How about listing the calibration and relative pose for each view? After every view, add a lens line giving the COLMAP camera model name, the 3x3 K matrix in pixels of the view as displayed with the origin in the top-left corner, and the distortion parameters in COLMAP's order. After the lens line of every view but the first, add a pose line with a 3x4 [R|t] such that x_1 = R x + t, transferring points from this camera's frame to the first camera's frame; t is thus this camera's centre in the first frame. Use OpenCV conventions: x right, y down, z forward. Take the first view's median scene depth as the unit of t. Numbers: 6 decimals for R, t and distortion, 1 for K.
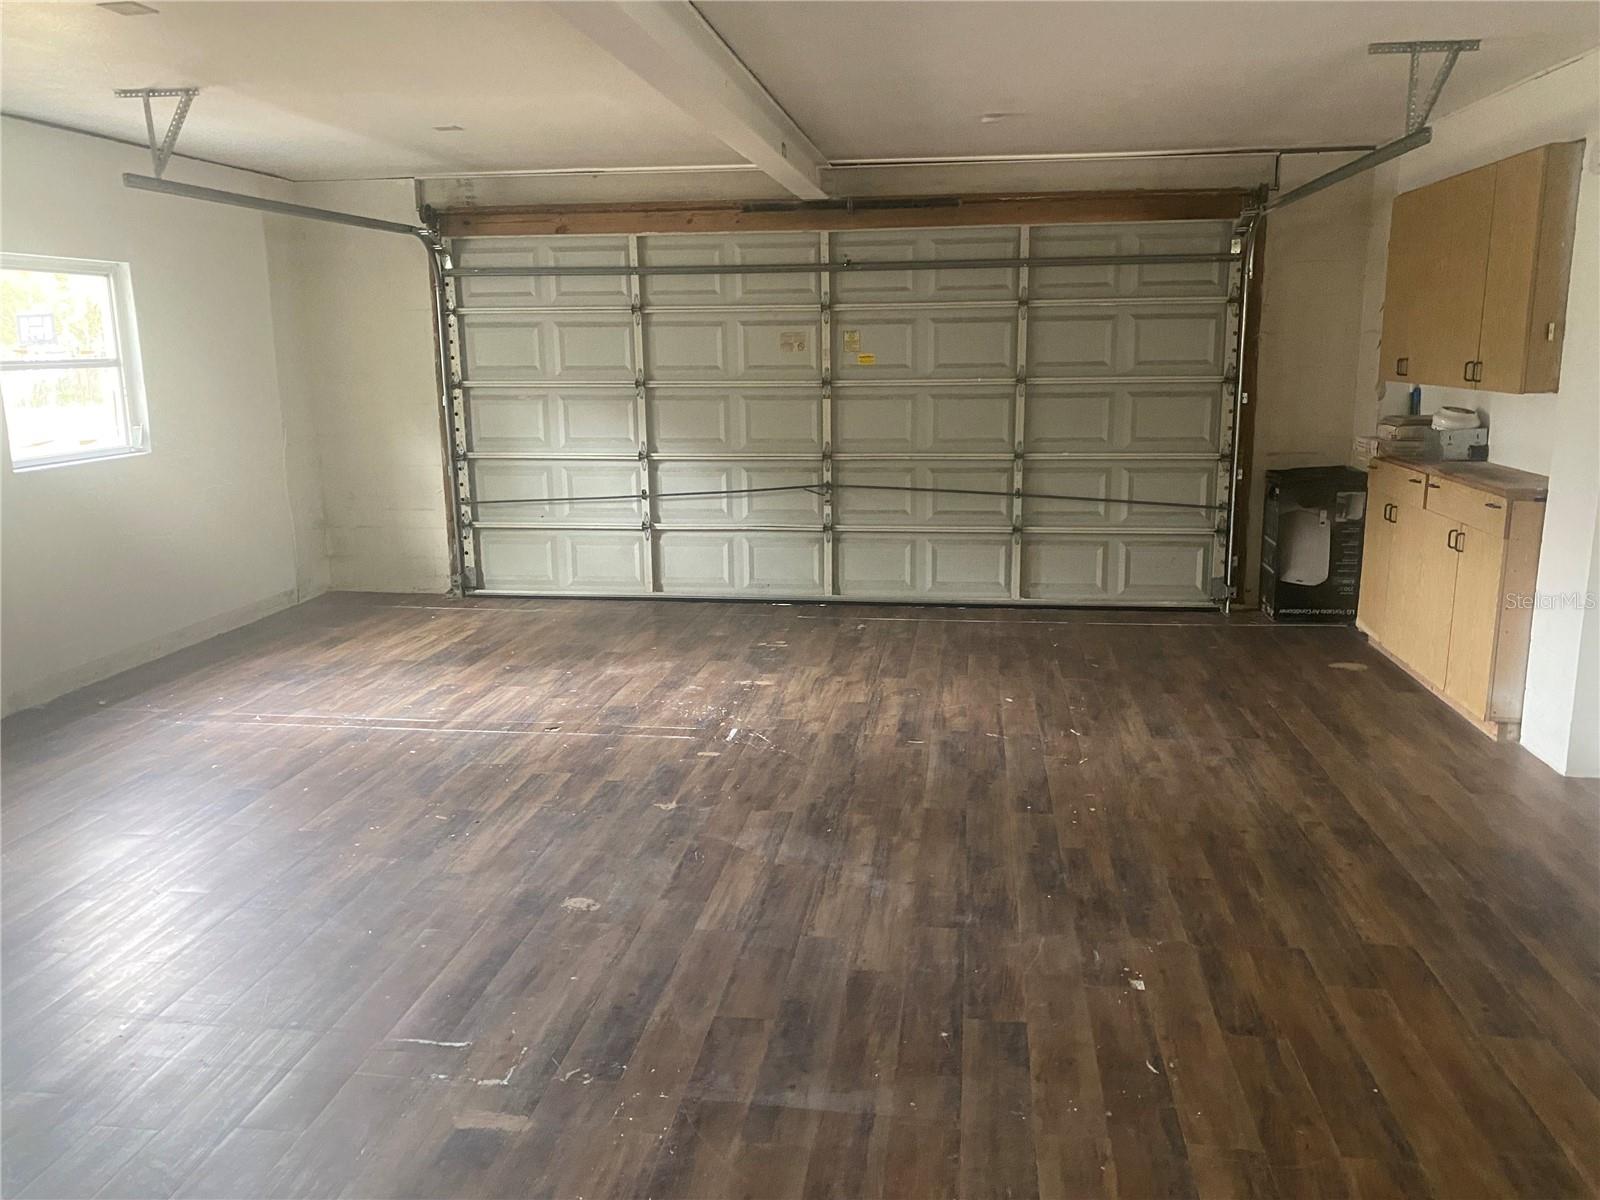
lens RADIAL K [[1224.3, 0, 800.8], [0, 1224.3, 600.1], [0, 0, 1]] dist [0.003356, -0.011838]
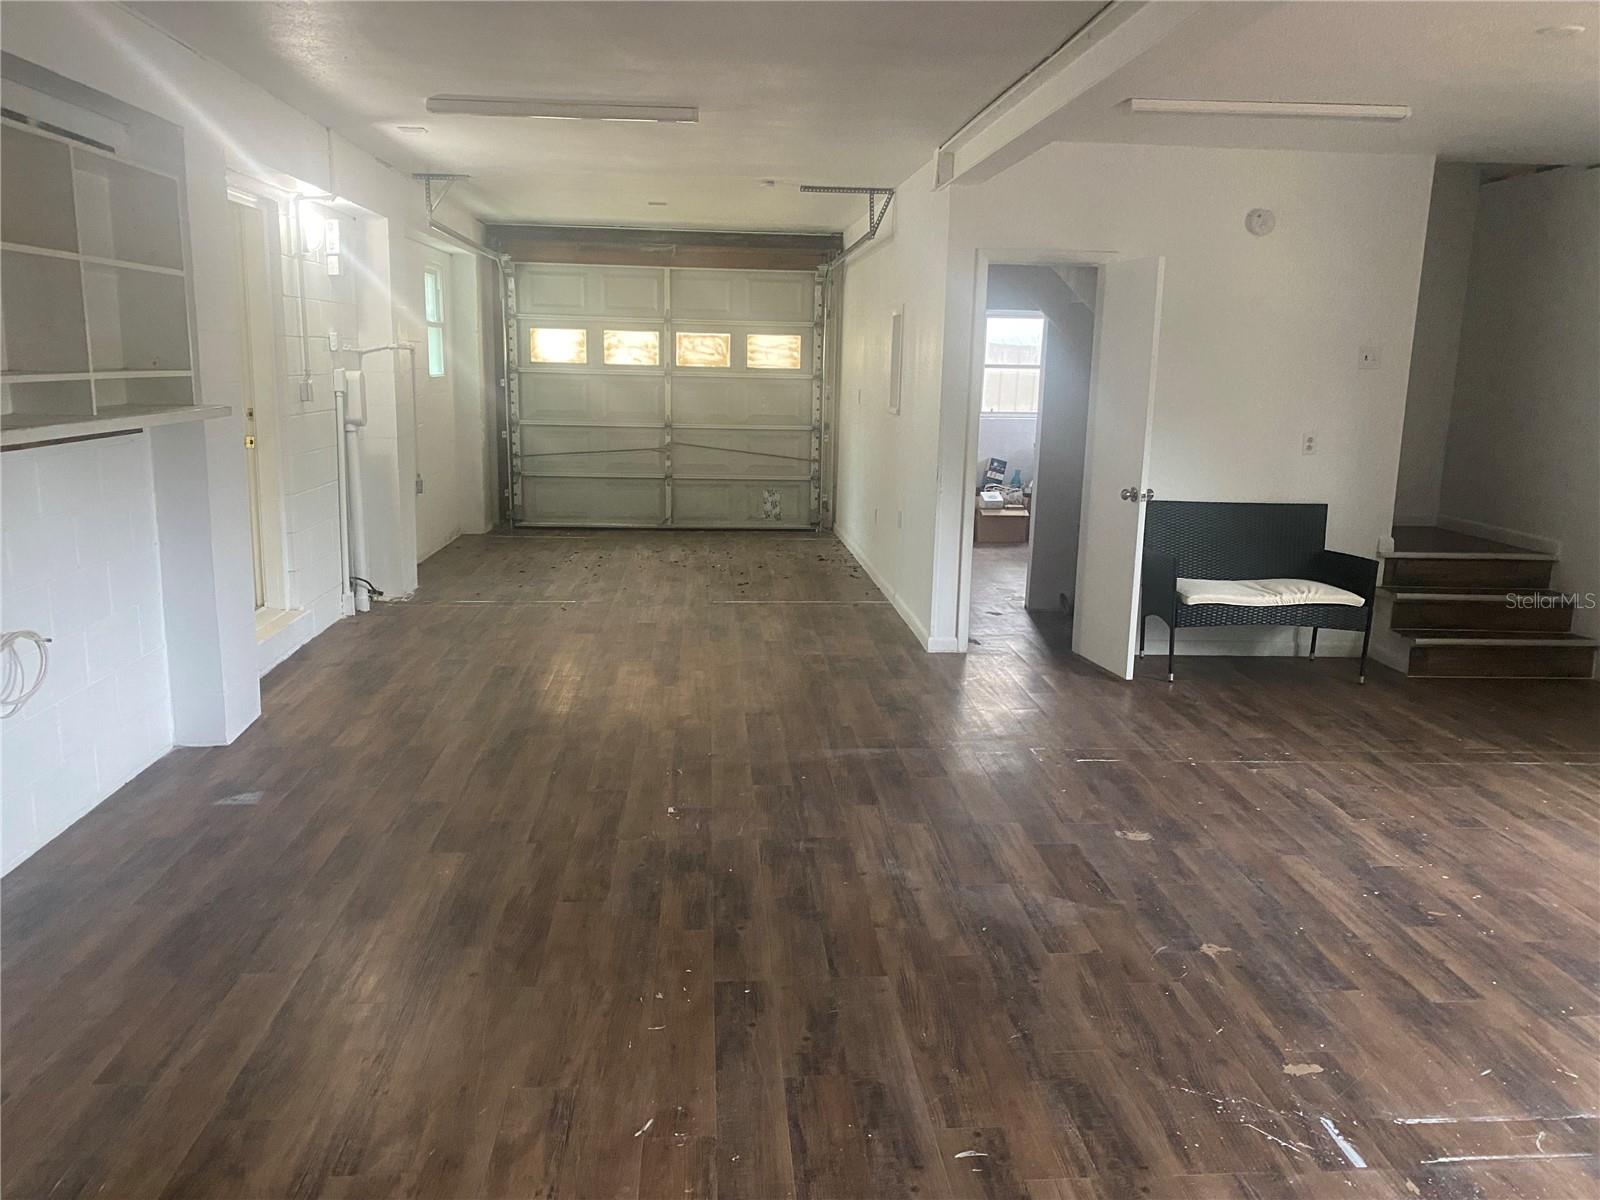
lens RADIAL K [[1224.3, 0, 798.8], [0, 1224.3, 600.8], [0, 0, 1]] dist [0.003356, -0.011838]
pose [[-0.977577, 0.034410, -0.207747, 0.303622], [-0.050885, 0.918722, 0.391614, -0.327303], [0.204337, 0.393404, -0.896370, 1.589190]]
